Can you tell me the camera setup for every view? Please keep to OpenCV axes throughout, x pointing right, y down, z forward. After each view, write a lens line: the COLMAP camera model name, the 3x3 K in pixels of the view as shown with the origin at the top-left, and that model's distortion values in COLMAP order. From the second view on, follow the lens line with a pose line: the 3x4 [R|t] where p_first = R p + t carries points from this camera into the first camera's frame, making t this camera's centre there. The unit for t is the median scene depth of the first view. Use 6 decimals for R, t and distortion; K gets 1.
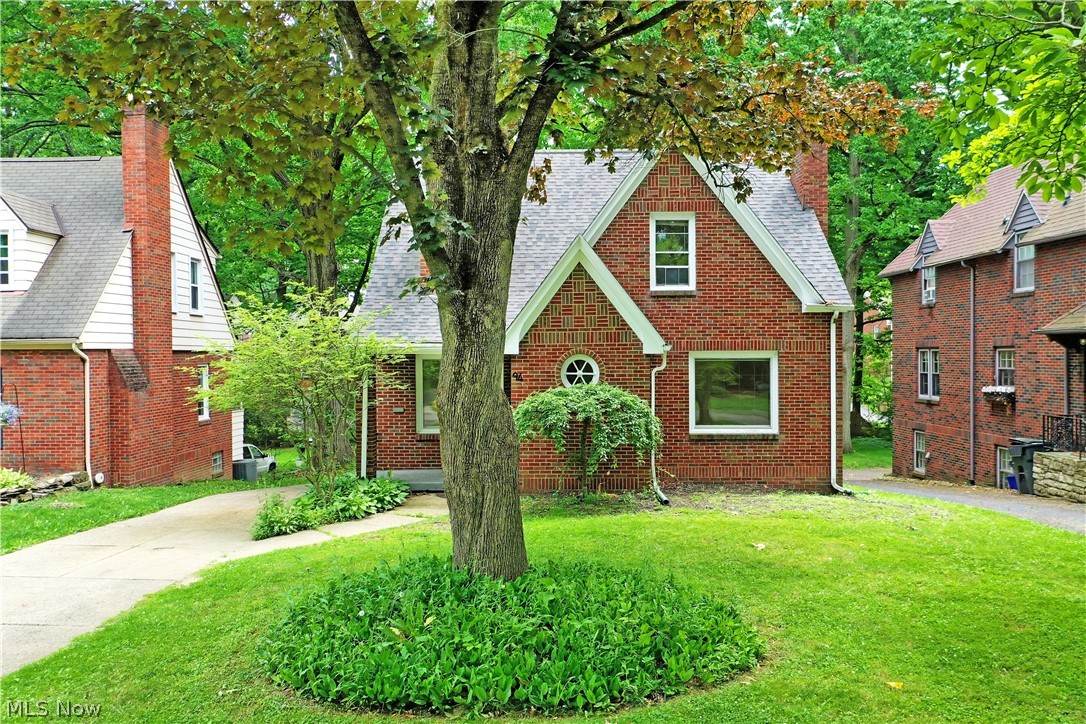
lens RADIAL K [[891.1, 0, 543.0], [0, 891.1, 362.0], [0, 0, 1]] dist [0.005464, 0.003719]
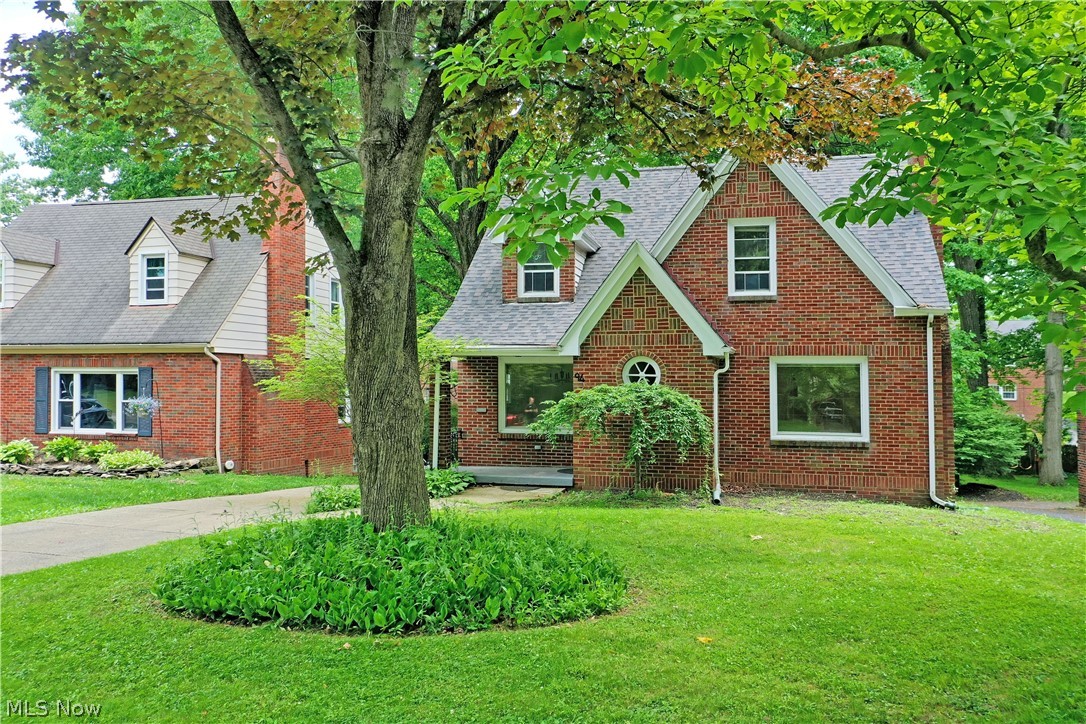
lens RADIAL K [[863.0, 0, 543.0], [0, 863.0, 362.0], [0, 0, 1]] dist [0.009092, 0.003538]
pose [[0.971497, -0.001177, -0.237048, 0.154506], [-0.006744, 0.999446, -0.032603, 0.028836], [0.236955, 0.033272, 0.970951, 0.003548]]
